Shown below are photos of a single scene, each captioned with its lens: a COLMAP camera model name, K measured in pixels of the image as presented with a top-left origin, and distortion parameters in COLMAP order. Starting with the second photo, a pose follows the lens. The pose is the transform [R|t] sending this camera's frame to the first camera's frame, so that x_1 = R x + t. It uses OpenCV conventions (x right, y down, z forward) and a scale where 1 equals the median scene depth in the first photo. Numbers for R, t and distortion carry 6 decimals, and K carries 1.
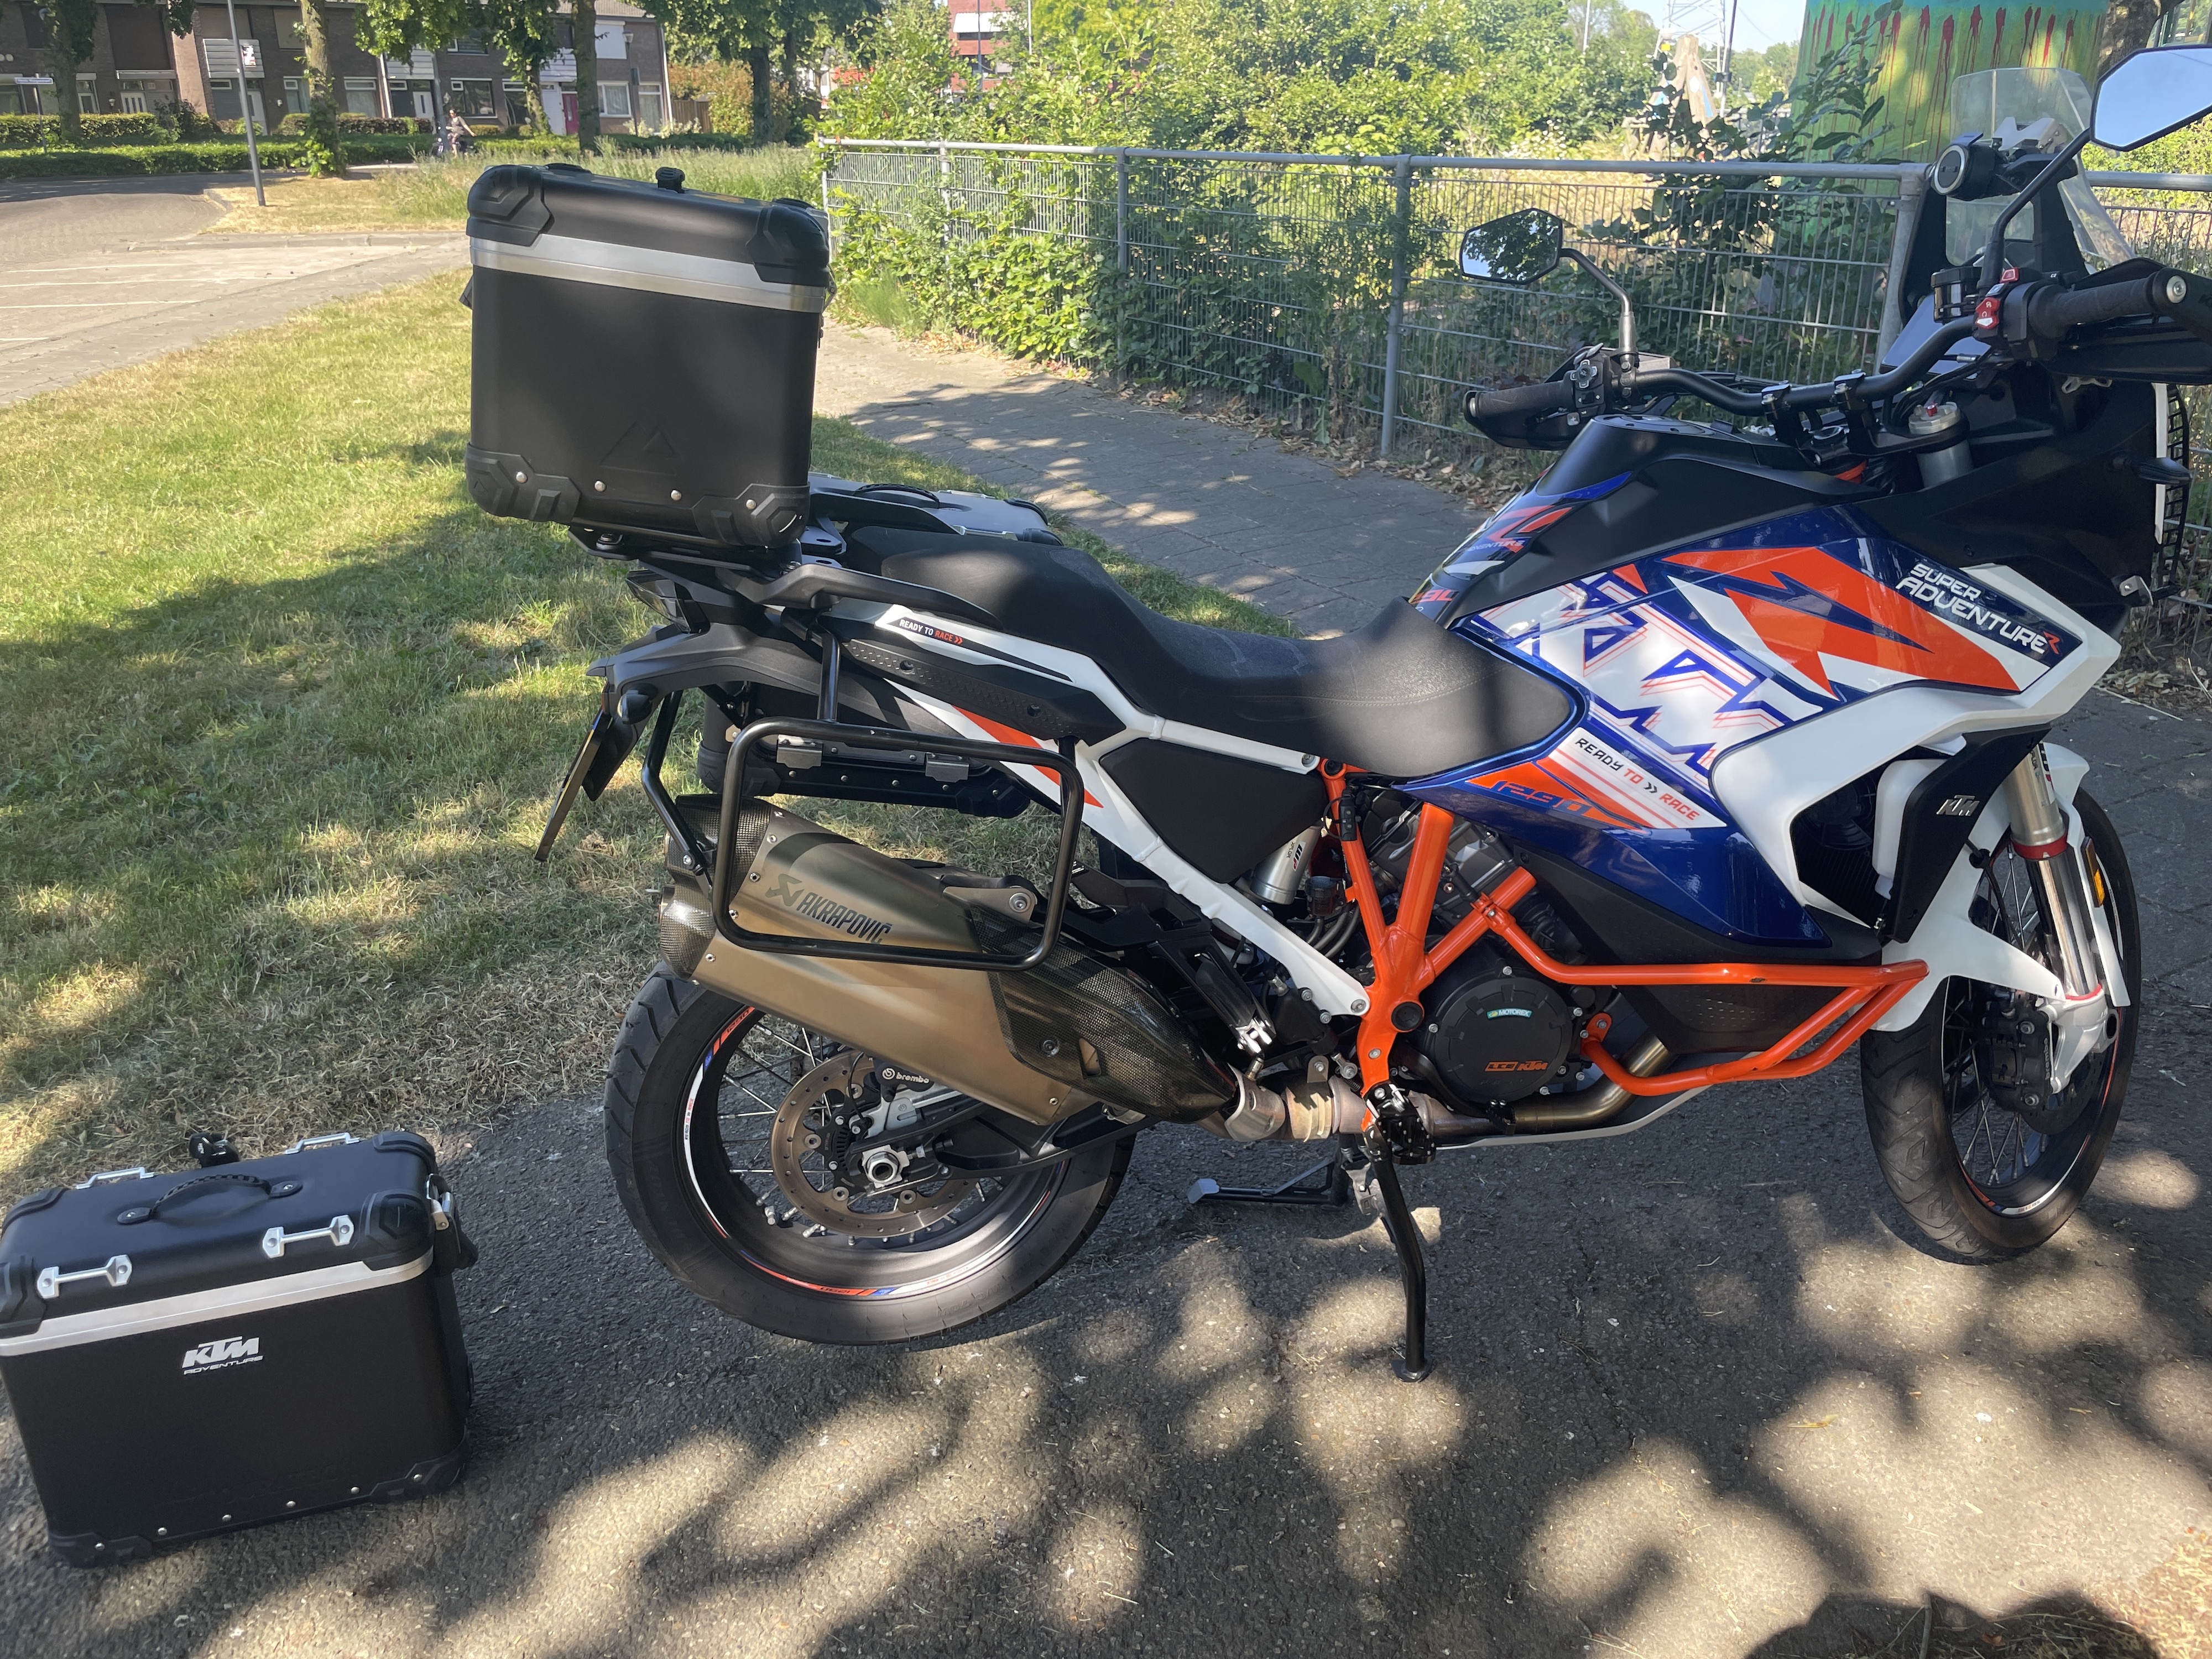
lens RADIAL K [[1676.2, 0, 1106.0], [0, 1676.2, 829.5], [0, 0, 1]] dist [0.093582, -0.125223]
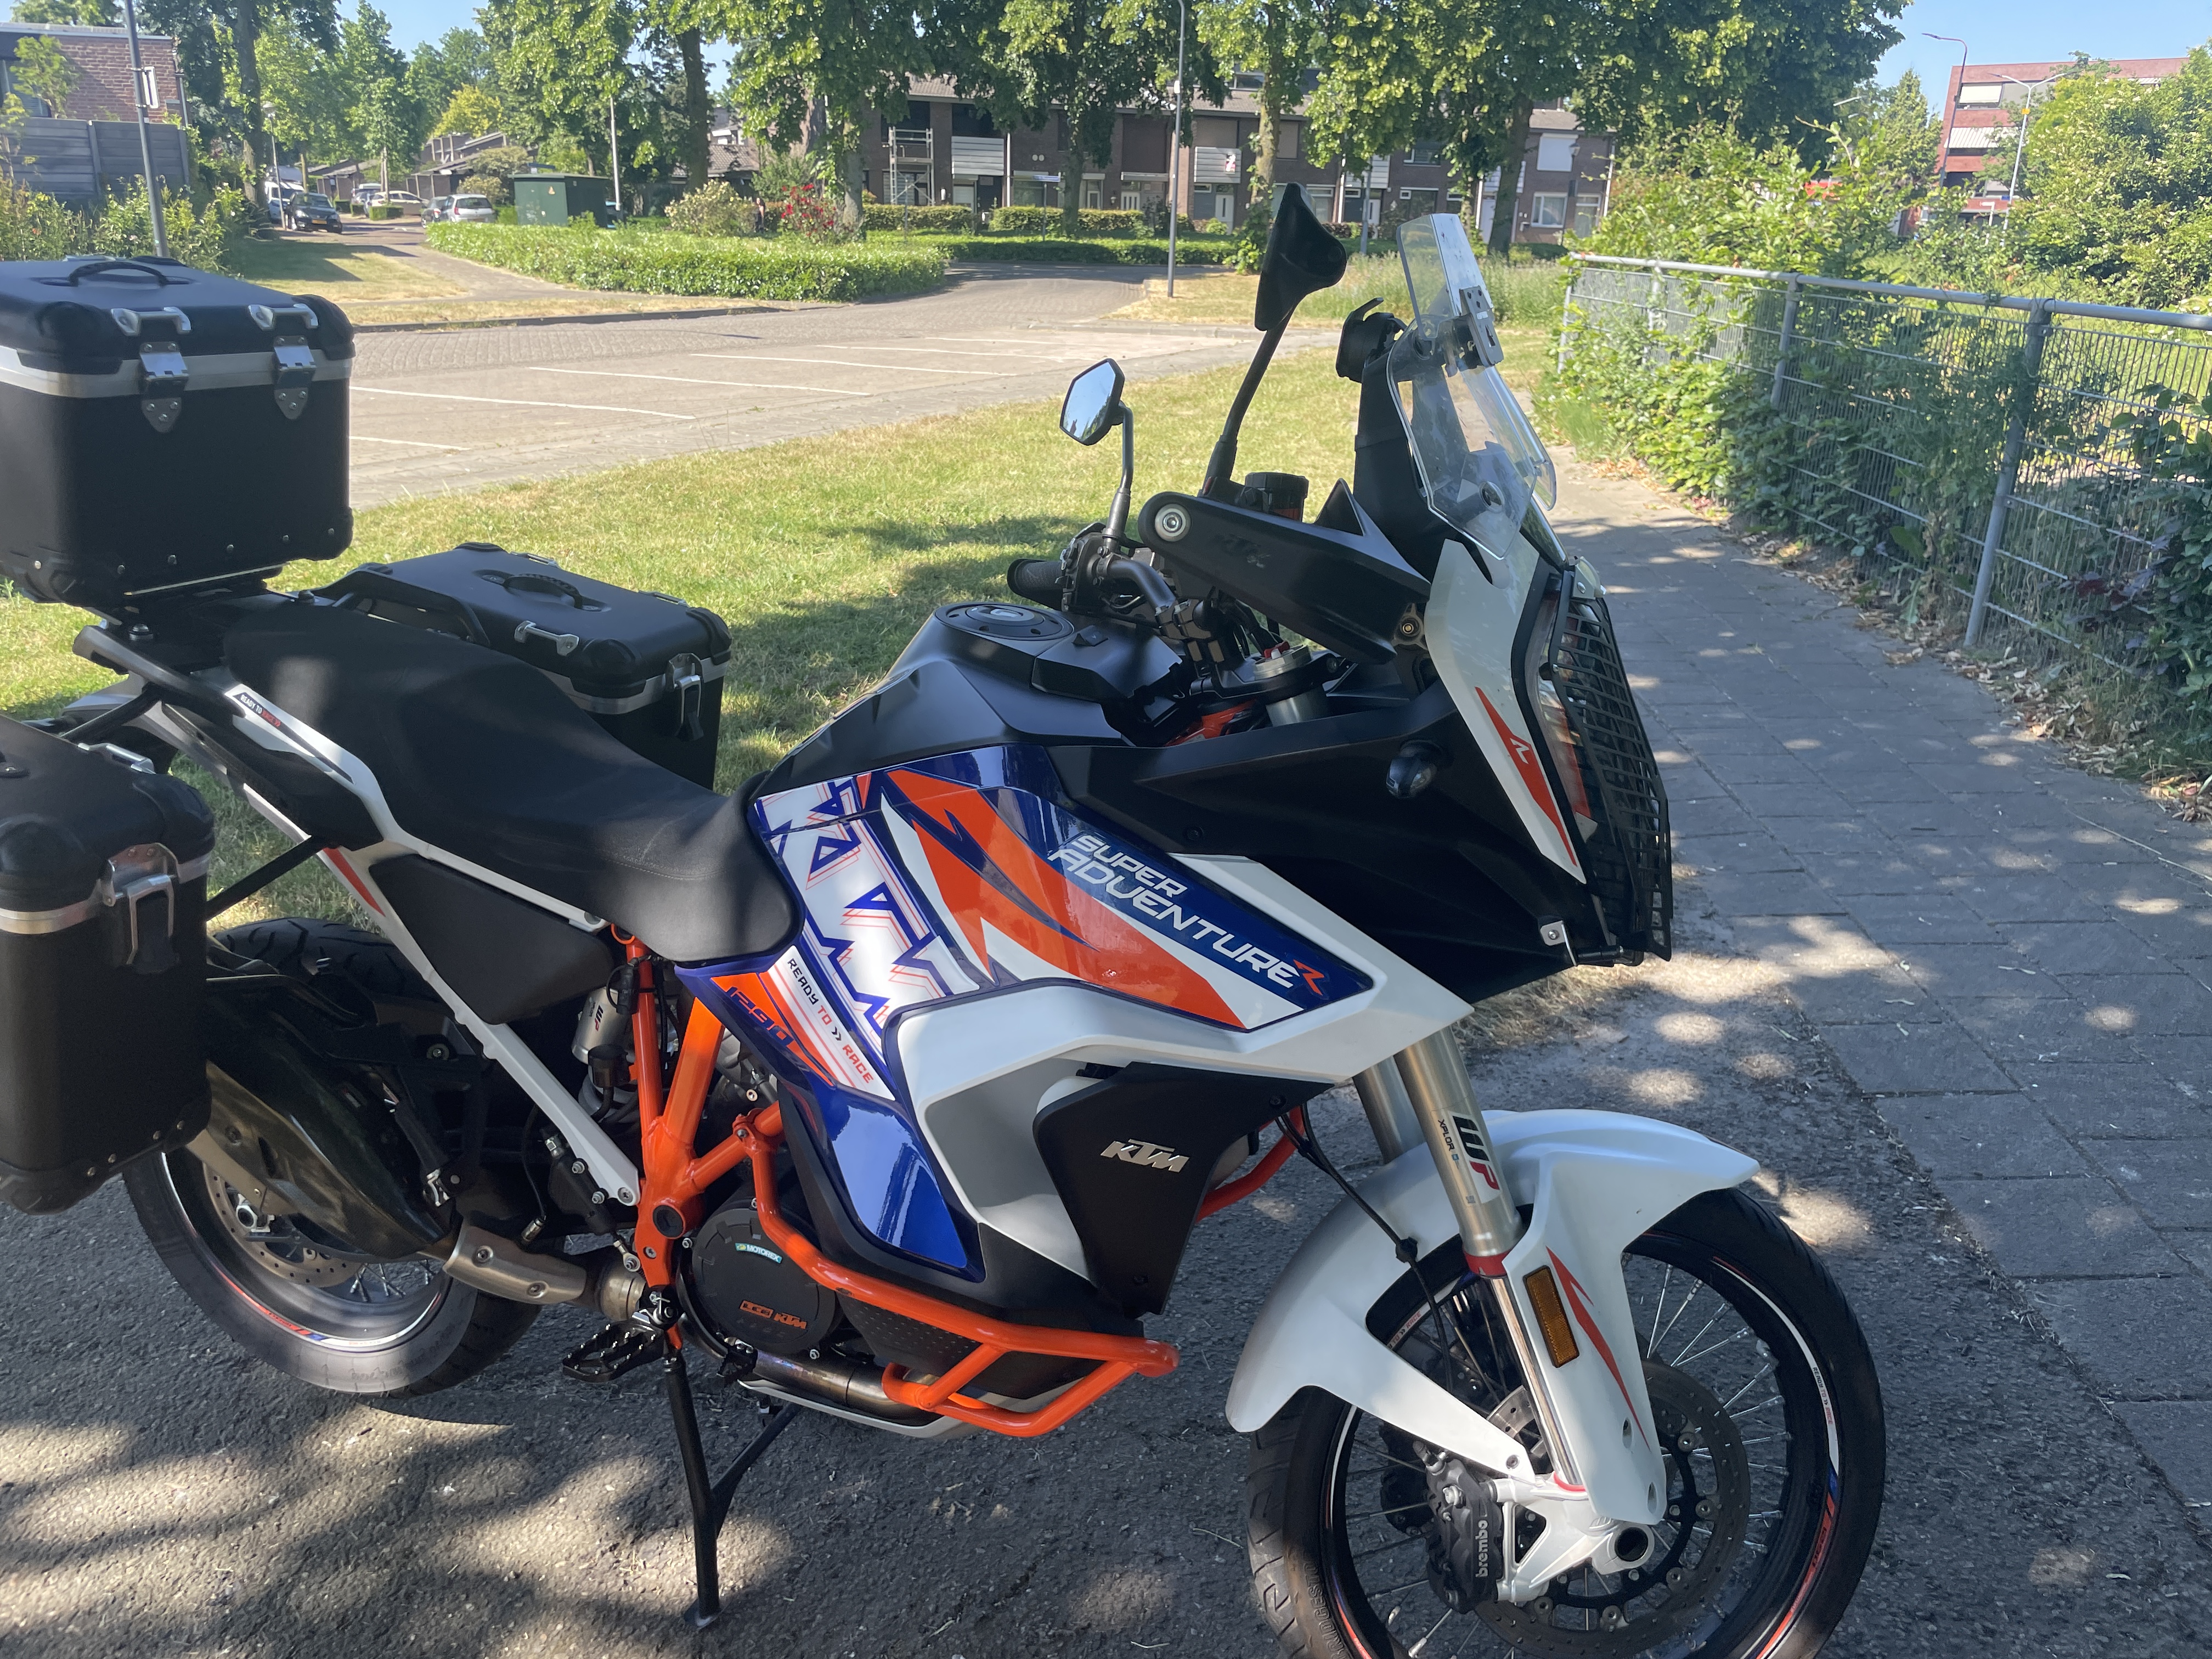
lens RADIAL K [[1678.8, 0, 1106.2], [0, 1678.8, 855.8], [0, 0, 1]] dist [0.104011, -0.165058]
pose [[0.871649, 0.200880, -0.447074, 0.175446], [-0.219873, 0.975481, 0.009623, -0.032800], [0.438046, 0.089911, 0.894445, 0.064141]]
